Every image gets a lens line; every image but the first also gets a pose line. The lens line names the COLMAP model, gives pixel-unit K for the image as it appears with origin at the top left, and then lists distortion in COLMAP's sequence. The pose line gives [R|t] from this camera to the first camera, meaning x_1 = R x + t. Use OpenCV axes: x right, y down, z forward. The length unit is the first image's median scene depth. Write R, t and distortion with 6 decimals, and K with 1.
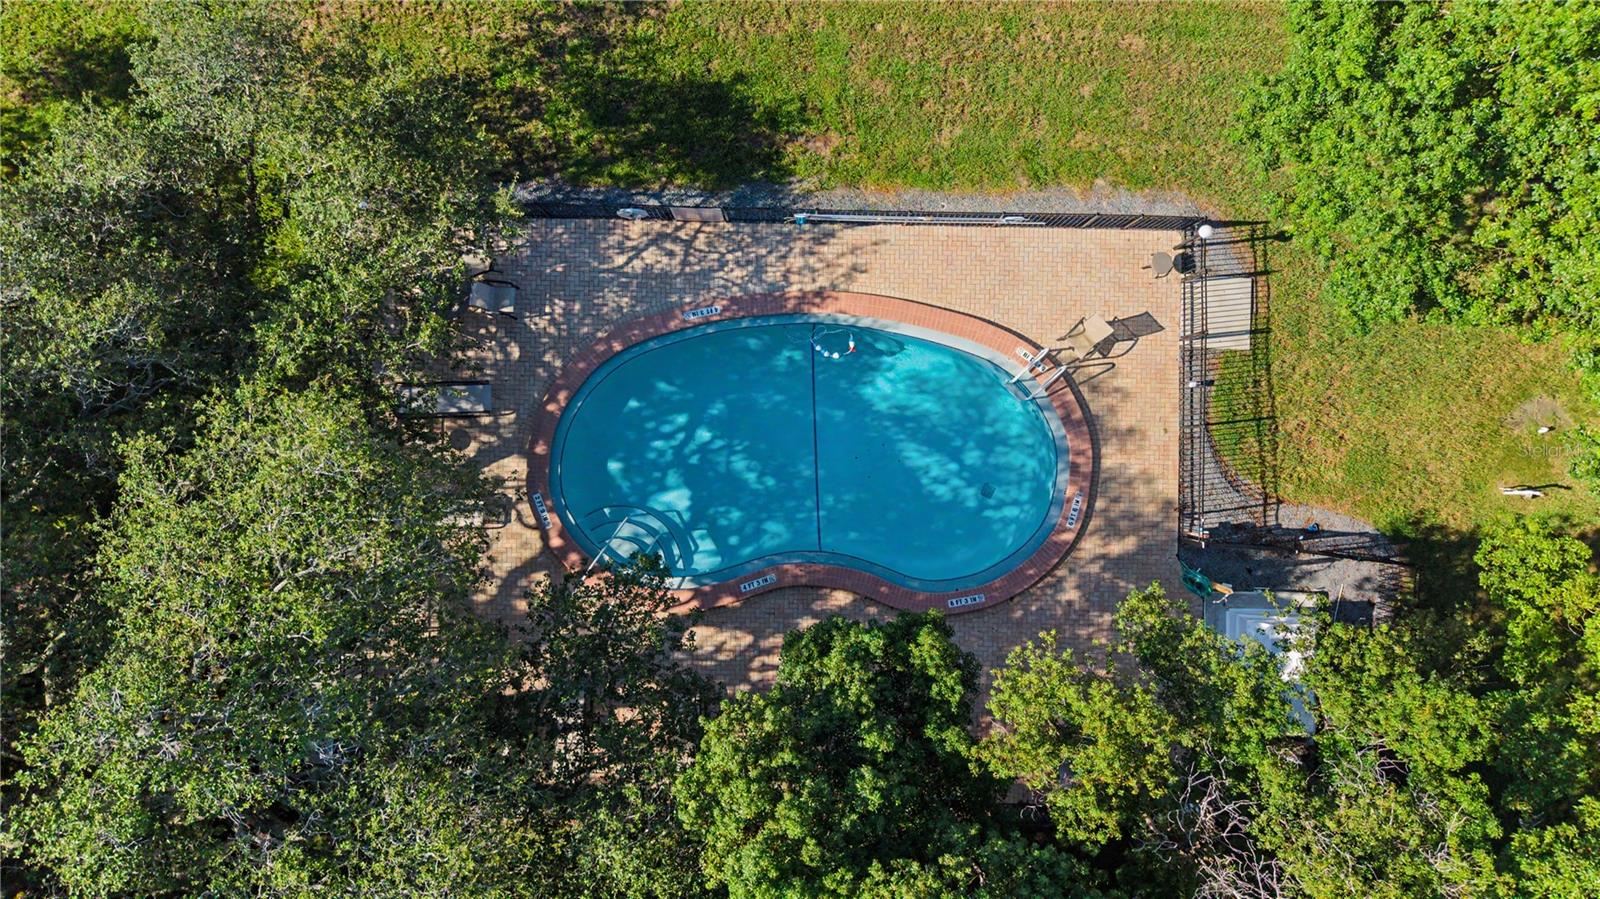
lens RADIAL K [[1076.6, 0, 806.3], [0, 1076.6, 453.3], [0, 0, 1]] dist [0.023003, -0.021460]
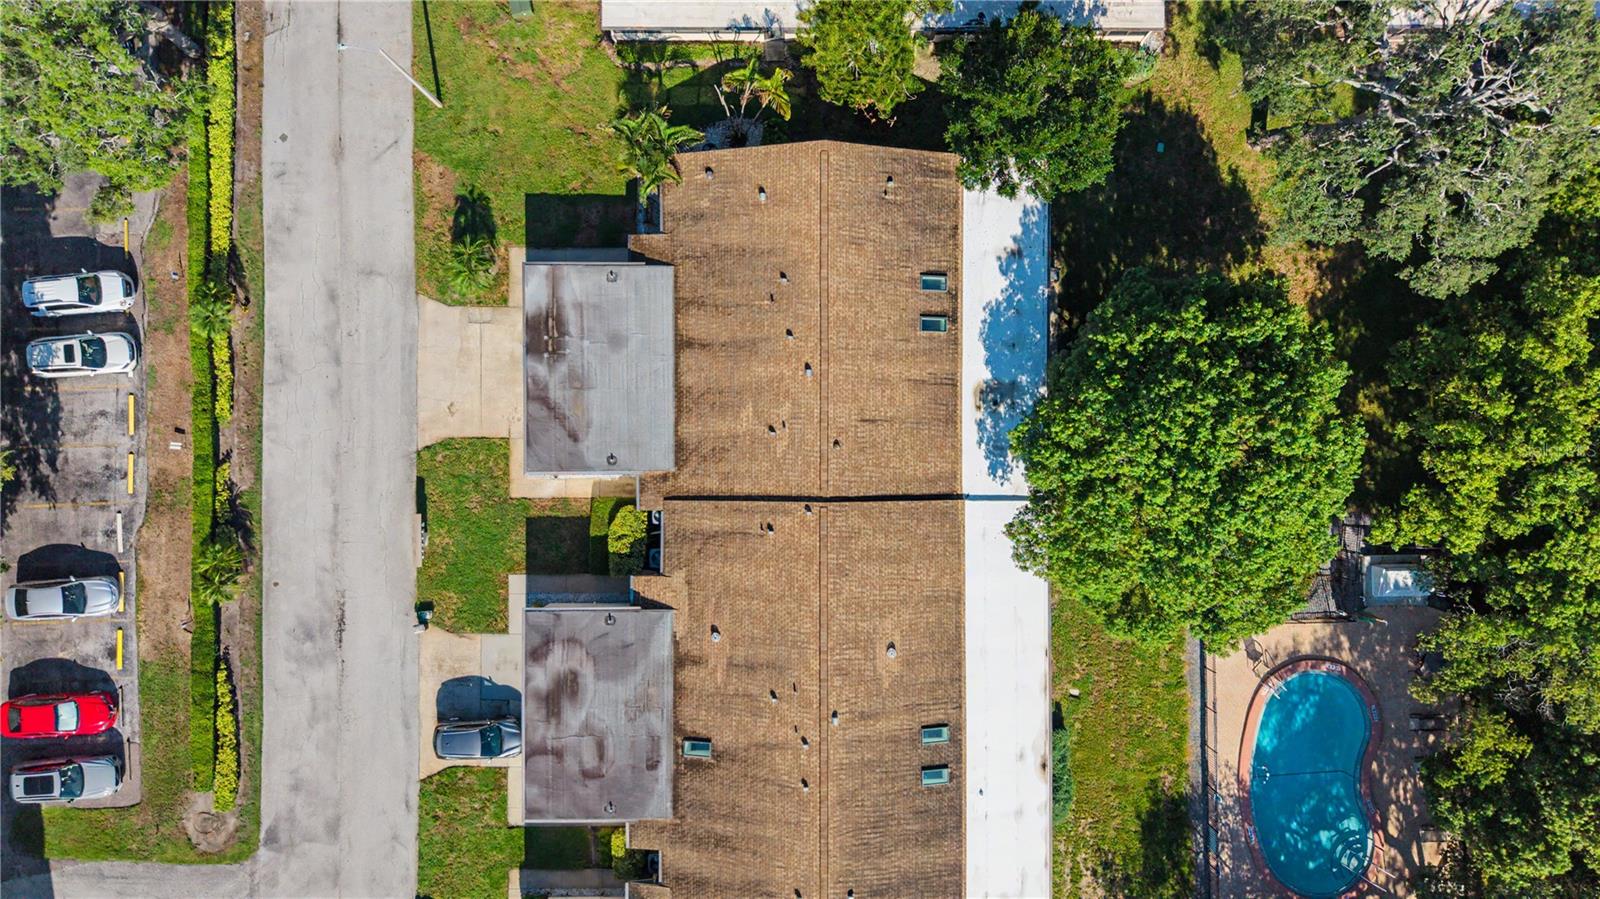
lens RADIAL K [[1076.6, 0, 798.6], [0, 1076.6, 457.2], [0, 0, 1]] dist [0.023003, -0.021460]
pose [[-0.040732, -0.999138, -0.007950, 0.741001], [0.998774, -0.040491, -0.028470, -0.969390], [0.028124, -0.009100, 0.999563, -1.277828]]
